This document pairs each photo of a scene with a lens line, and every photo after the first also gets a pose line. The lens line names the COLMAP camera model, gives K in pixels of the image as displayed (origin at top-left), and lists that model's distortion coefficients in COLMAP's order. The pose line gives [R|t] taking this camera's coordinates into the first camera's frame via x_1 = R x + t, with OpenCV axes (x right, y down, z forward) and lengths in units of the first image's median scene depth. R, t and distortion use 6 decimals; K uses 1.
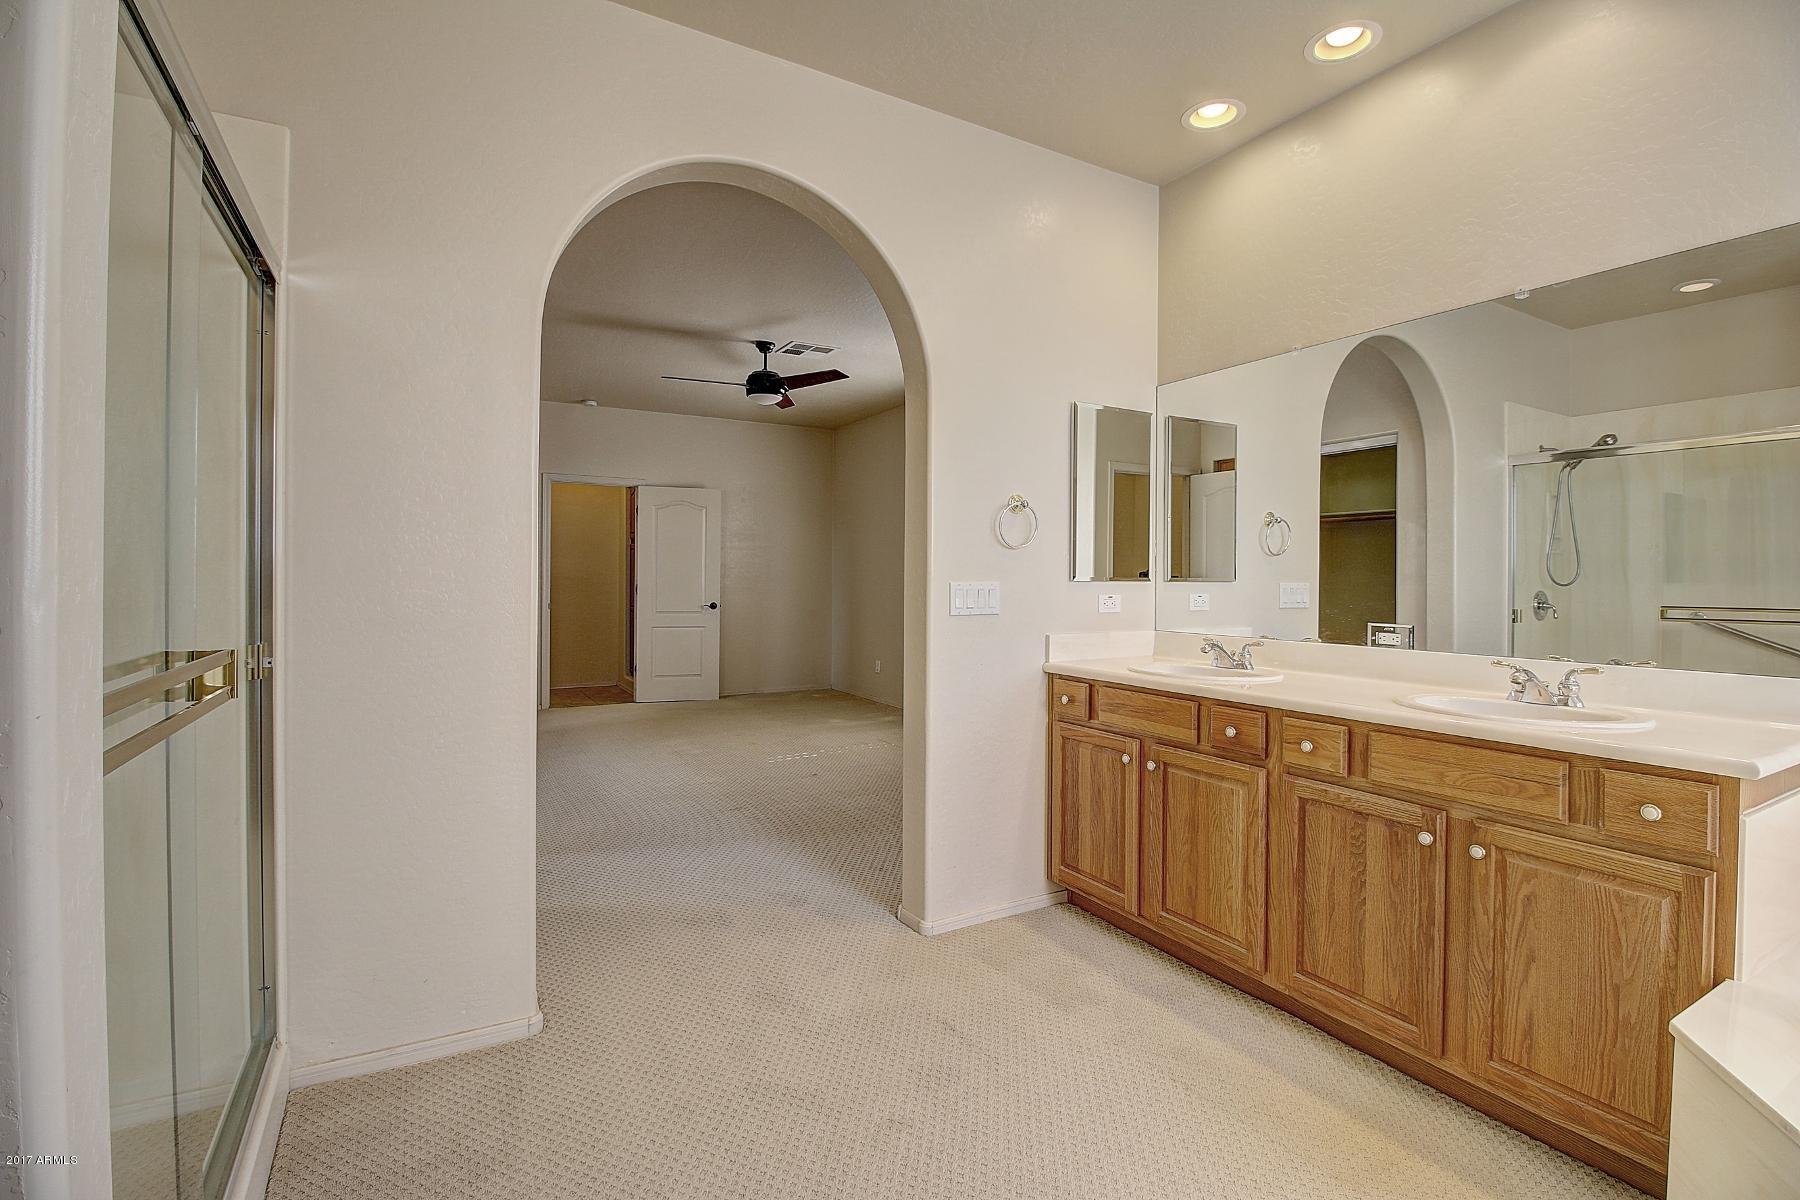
lens RADIAL K [[814.8, 0, 897.6], [0, 814.8, 582.0], [0, 0, 1]] dist [-0.026357, -0.000392]
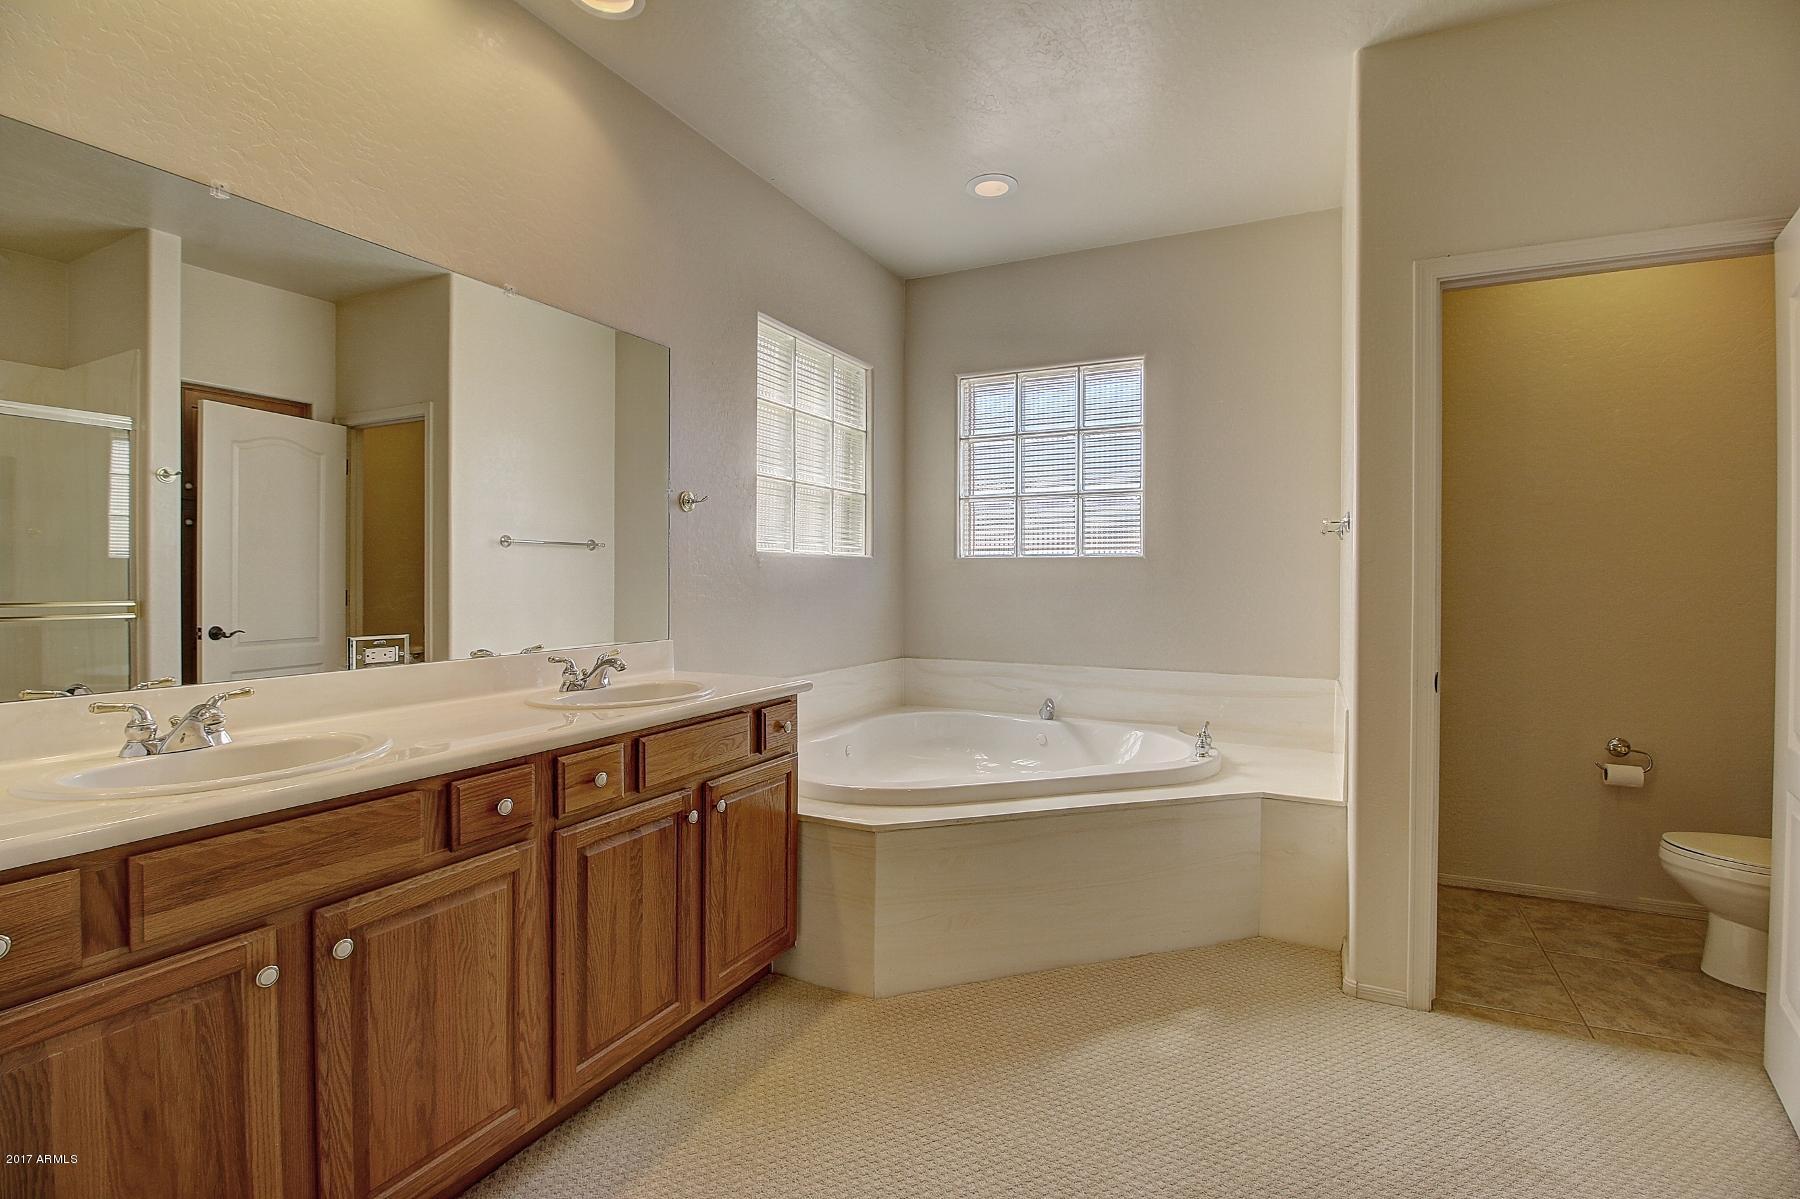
lens RADIAL K [[814.8, 0, 897.6], [0, 814.8, 581.5], [0, 0, 1]] dist [-0.026357, -0.000392]
pose [[-0.545028, -0.012249, 0.838328, -0.306830], [-0.001581, 0.999907, 0.013582, -0.010882], [-0.838416, 0.006077, -0.544997, 1.026956]]
